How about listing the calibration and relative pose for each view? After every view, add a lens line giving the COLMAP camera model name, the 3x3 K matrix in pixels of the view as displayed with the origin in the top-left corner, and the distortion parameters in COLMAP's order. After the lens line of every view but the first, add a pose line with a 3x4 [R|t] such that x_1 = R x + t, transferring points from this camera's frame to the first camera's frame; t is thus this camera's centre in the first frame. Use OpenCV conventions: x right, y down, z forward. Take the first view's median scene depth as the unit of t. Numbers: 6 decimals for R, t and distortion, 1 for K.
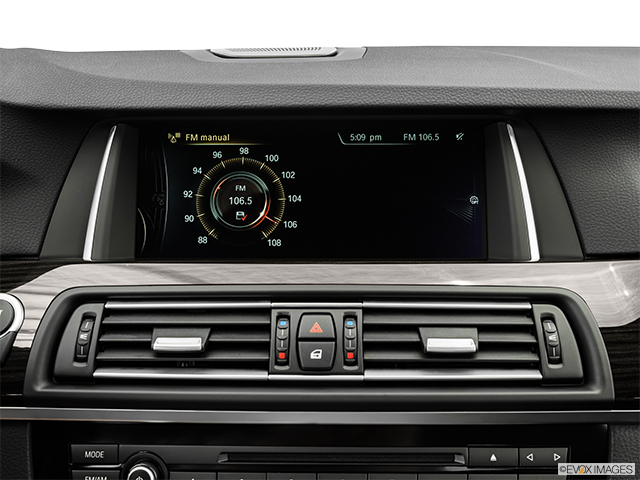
lens RADIAL K [[809.9, 0, 314.4], [0, 809.9, 233.6], [0, 0, 1]] dist [0.010008, 0.000000]
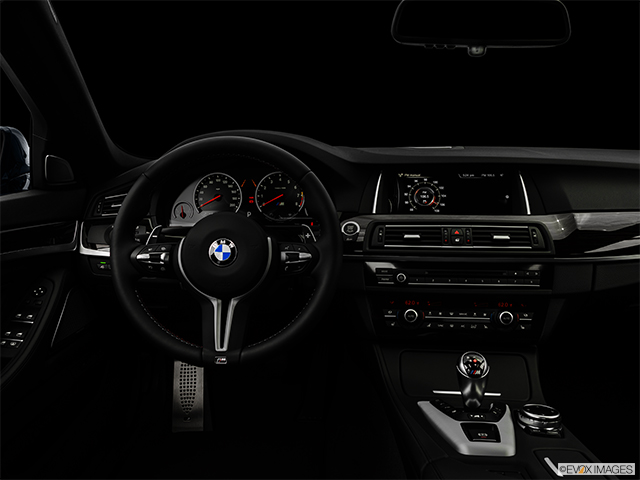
lens RADIAL K [[535.1, 0, 321.7], [0, 535.1, 220.2], [0, 0, 1]] dist [-0.110735, 0.074928]
pose [[0.992612, 0.010776, -0.120854, -0.257465], [-0.024452, 0.993378, -0.112258, 0.302311], [0.118844, 0.114383, 0.986302, -1.027574]]
